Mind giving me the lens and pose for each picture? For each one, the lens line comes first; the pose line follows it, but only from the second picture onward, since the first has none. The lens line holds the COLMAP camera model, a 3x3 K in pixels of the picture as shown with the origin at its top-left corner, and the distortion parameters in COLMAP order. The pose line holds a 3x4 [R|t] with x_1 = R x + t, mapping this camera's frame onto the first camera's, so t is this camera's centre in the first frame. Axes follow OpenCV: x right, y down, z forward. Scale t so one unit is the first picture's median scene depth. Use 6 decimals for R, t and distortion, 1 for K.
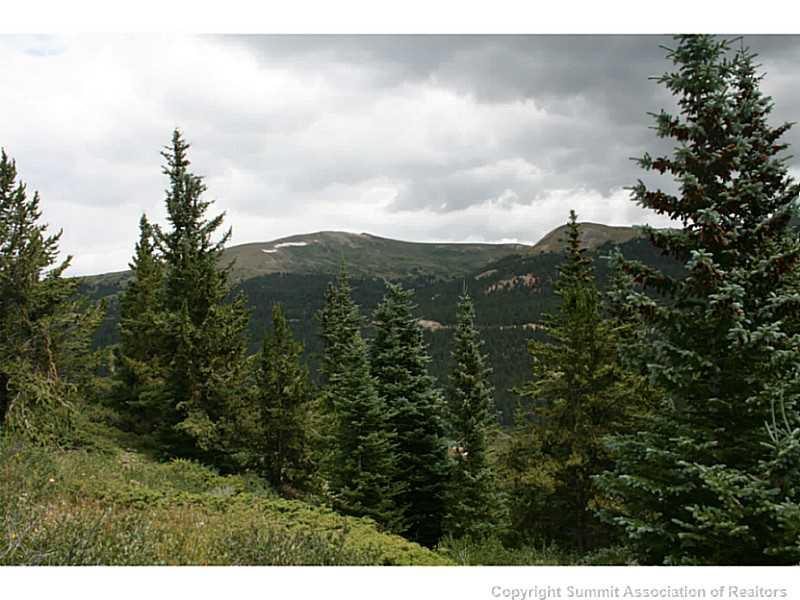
lens RADIAL K [[767.6, 0, 398.0], [0, 767.6, 307.7], [0, 0, 1]] dist [-0.126899, 0.000000]
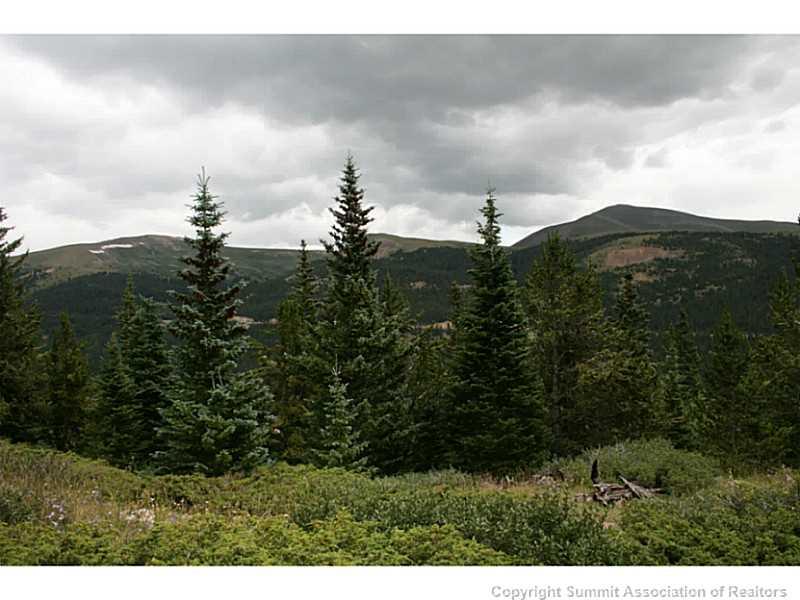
lens RADIAL K [[669.6, 0, 400.7], [0, 669.6, 297.1], [0, 0, 1]] dist [-0.143197, 0.110982]
pose [[0.963766, 0.008080, 0.266625, 0.101800], [-0.004799, 0.999905, -0.012955, -0.016347], [-0.266704, 0.011206, 0.963713, -0.218267]]
